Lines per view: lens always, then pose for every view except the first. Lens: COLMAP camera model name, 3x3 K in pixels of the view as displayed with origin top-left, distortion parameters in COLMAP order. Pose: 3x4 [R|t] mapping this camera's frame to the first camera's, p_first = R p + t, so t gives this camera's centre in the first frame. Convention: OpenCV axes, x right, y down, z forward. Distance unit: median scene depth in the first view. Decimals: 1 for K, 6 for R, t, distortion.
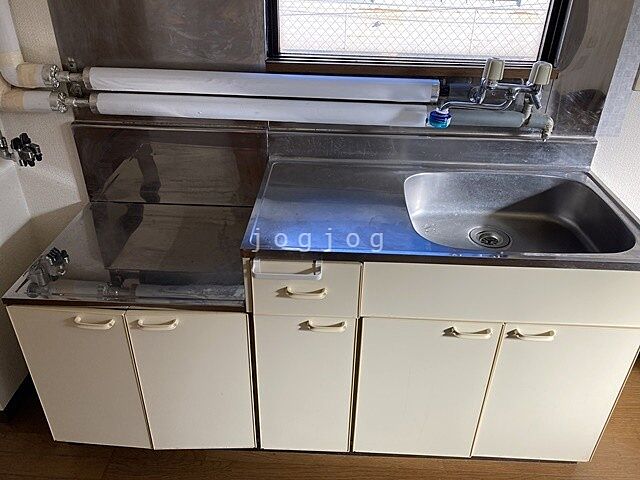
lens RADIAL K [[523.2, 0, 323.7], [0, 523.2, 240.2], [0, 0, 1]] dist [0.035045, -0.031585]
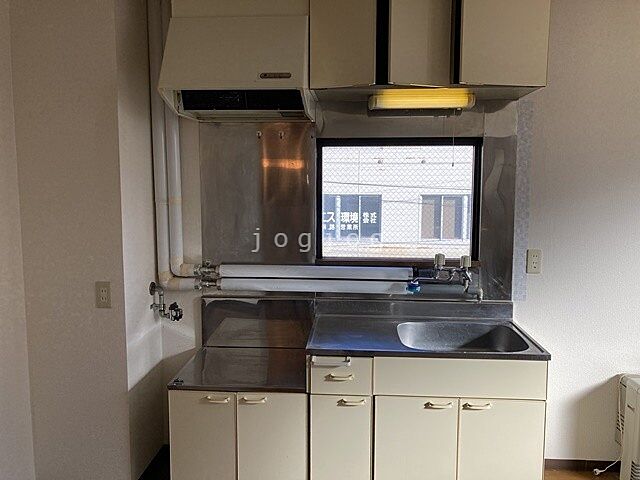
lens RADIAL K [[523.2, 0, 313.3], [0, 523.2, 238.5], [0, 0, 1]] dist [0.035045, -0.031585]
pose [[0.998743, -0.018806, -0.046460, -0.031307], [-0.002423, 0.907742, -0.419523, 0.343922], [0.050063, 0.419108, 0.906555, -0.656220]]
